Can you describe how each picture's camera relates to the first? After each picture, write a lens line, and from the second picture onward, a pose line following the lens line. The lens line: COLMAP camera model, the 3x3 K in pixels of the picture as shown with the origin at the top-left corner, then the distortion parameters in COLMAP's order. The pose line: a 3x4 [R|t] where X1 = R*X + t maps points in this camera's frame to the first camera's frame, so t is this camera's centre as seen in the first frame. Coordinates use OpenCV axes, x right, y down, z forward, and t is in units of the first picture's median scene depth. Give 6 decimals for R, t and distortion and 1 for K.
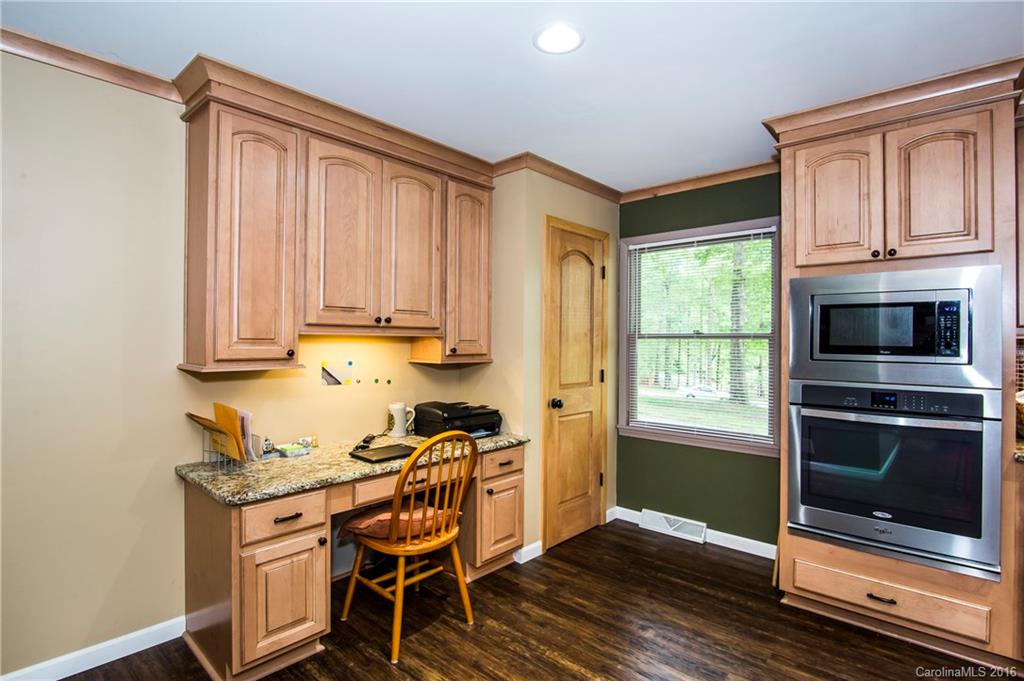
lens RADIAL K [[500.6, 0, 521.7], [0, 500.6, 338.6], [0, 0, 1]] dist [-0.020720, 0.000481]
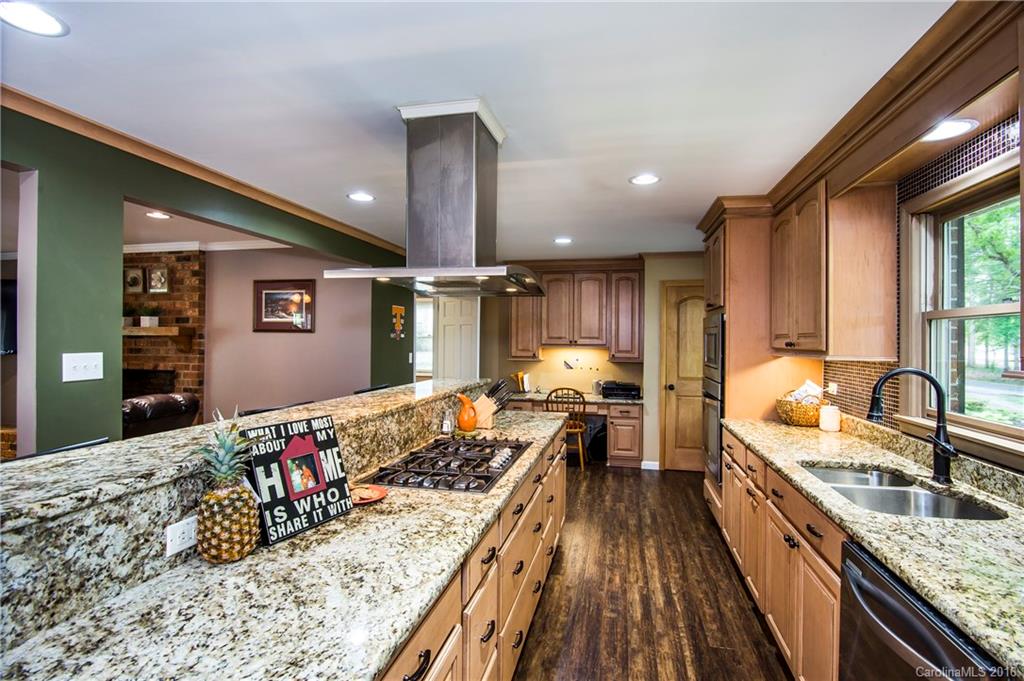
lens RADIAL K [[500.6, 0, 502.8], [0, 500.6, 342.0], [0, 0, 1]] dist [-0.020720, 0.000481]
pose [[0.469695, -0.002588, -0.882825, 1.783781], [0.003534, 0.999993, -0.001051, -0.037695], [0.882822, -0.002626, 0.469701, -0.439443]]
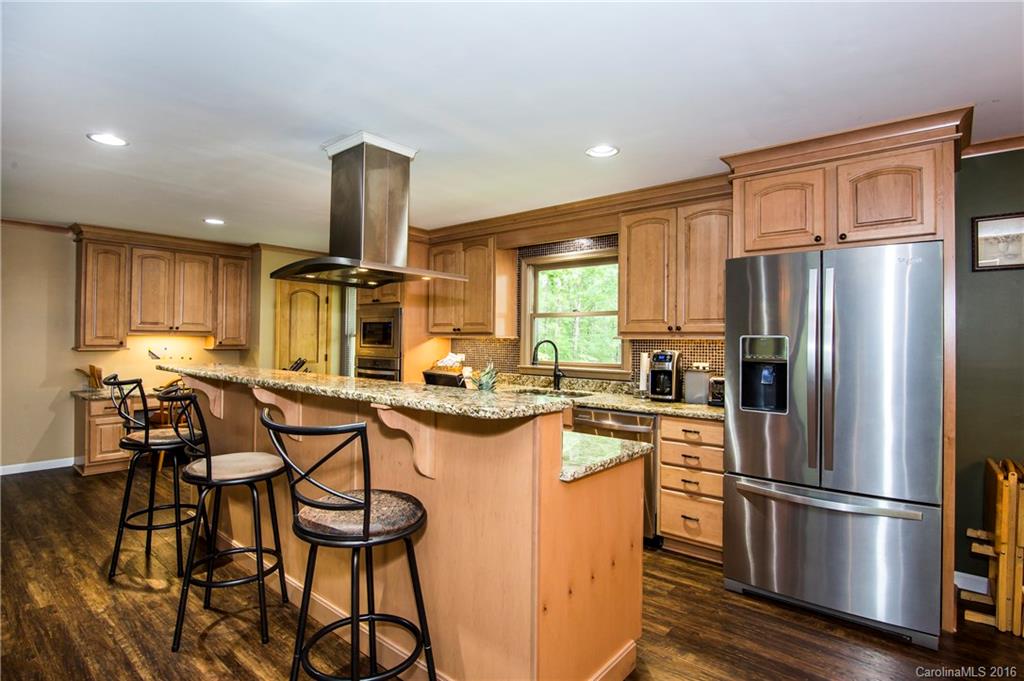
lens RADIAL K [[523.2, 0, 516.7], [0, 523.2, 326.6], [0, 0, 1]] dist [-0.022224, 0.001904]
pose [[0.999892, 0.000691, 0.014676, 1.239828], [-0.000461, 0.999877, -0.015646, -0.010109], [-0.014685, 0.015638, 0.999770, -1.325468]]
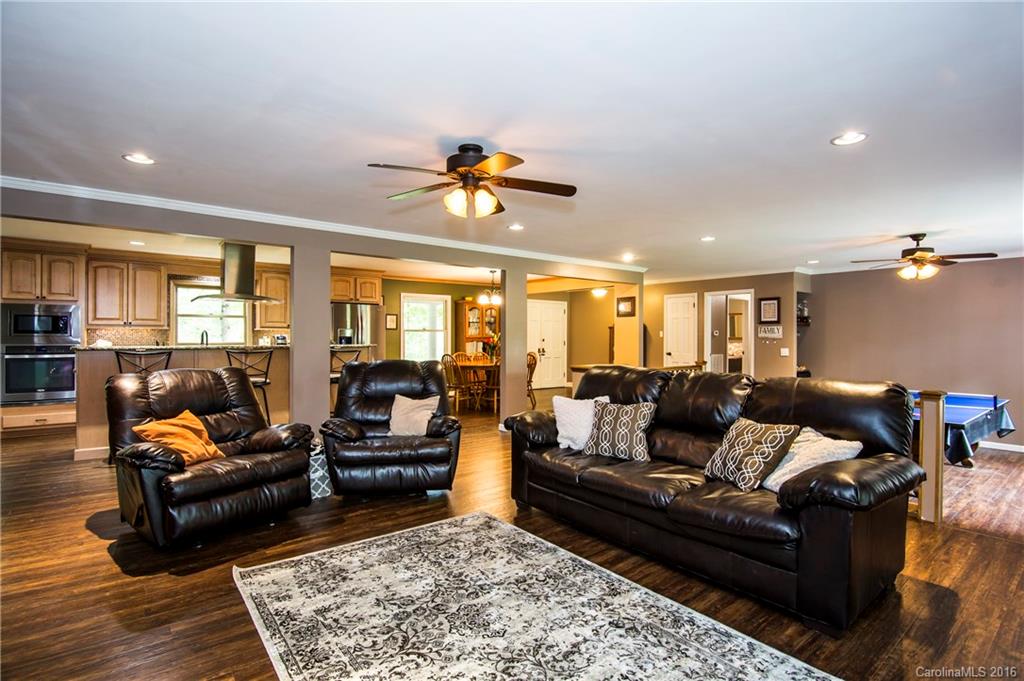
lens RADIAL K [[500.6, 0, 507.1], [0, 500.6, 338.5], [0, 0, 1]] dist [-0.020720, 0.000481]
pose [[0.155146, -0.008536, 0.987855, -1.473472], [0.000568, 0.999963, 0.008551, 0.035983], [-0.987891, -0.000766, 0.155145, -1.866511]]
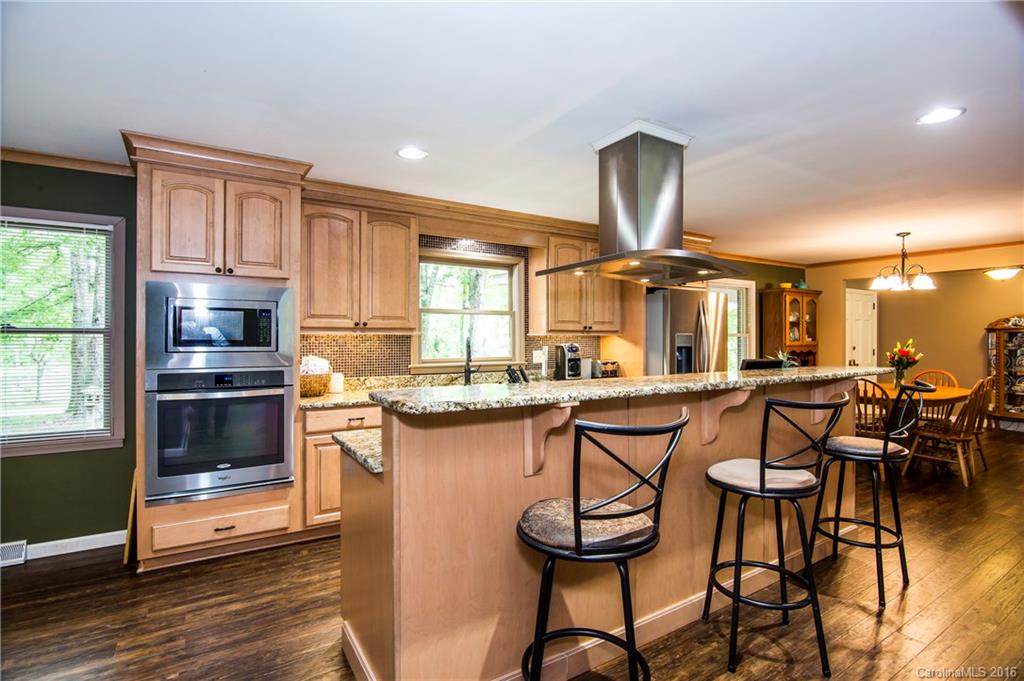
lens RADIAL K [[500.6, 0, 501.5], [0, 500.6, 333.4], [0, 0, 1]] dist [-0.020720, 0.000481]
pose [[0.293881, -0.000975, 0.955842, -0.300548], [-0.005076, 0.999984, 0.002580, -0.008684], [-0.955829, -0.005610, 0.293871, -0.101070]]
